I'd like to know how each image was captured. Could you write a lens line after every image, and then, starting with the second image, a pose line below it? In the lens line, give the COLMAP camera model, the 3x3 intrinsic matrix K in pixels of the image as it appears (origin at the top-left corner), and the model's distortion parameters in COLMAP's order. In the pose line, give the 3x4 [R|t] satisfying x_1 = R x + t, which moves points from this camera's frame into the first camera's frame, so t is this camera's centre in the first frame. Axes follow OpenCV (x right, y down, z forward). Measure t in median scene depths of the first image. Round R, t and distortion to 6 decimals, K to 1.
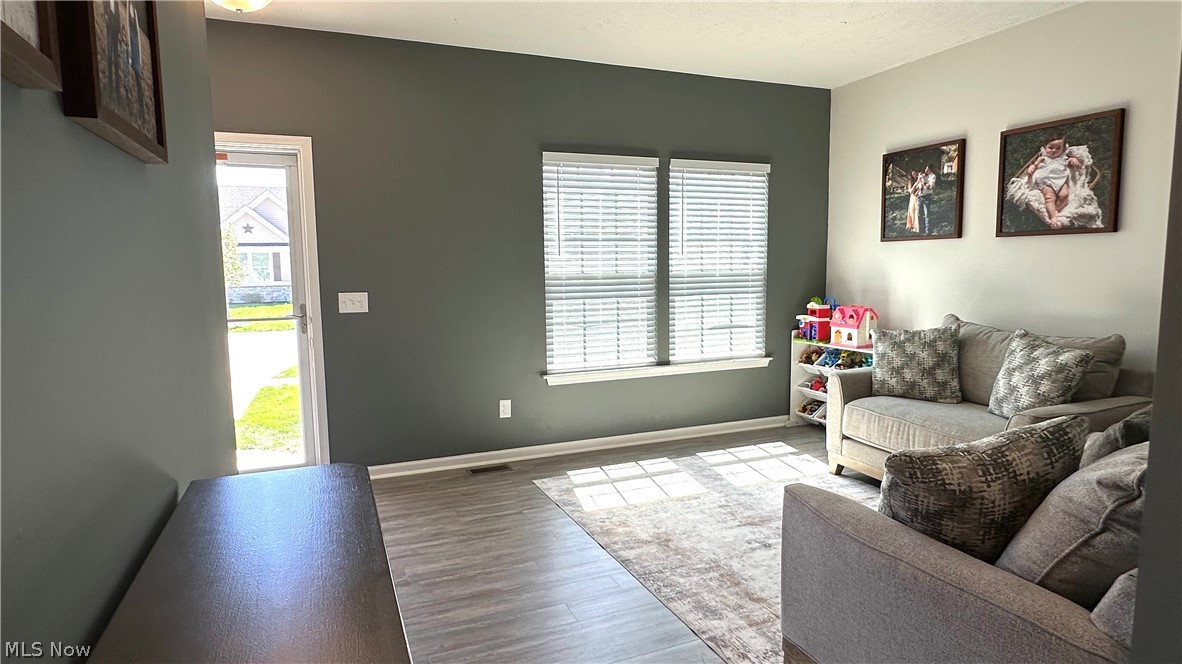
lens RADIAL K [[651.9, 0, 588.3], [0, 651.9, 329.6], [0, 0, 1]] dist [-0.002552, -0.000383]
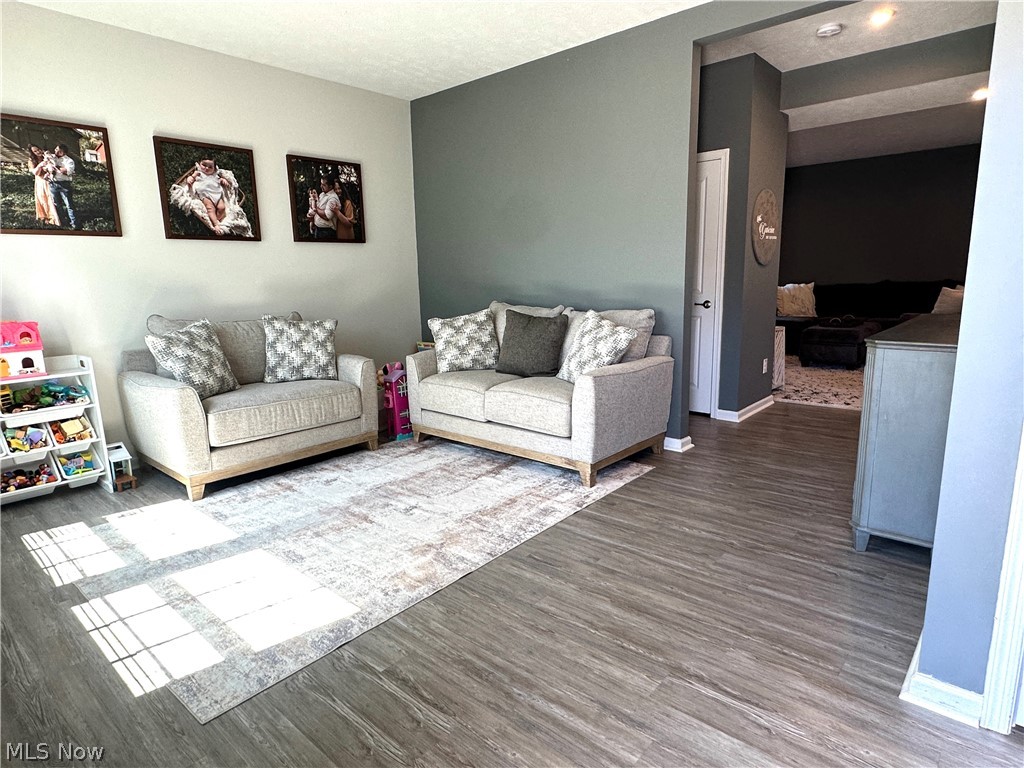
lens RADIAL K [[585.4, 0, 508.8], [0, 585.4, 385.0], [0, 0, 1]] dist [-0.005753, 0.000303]
pose [[-0.442790, -0.141209, 0.885436, -0.528125], [0.119602, 0.969394, 0.214410, -0.050836], [-0.888613, 0.200839, -0.412349, 1.003904]]
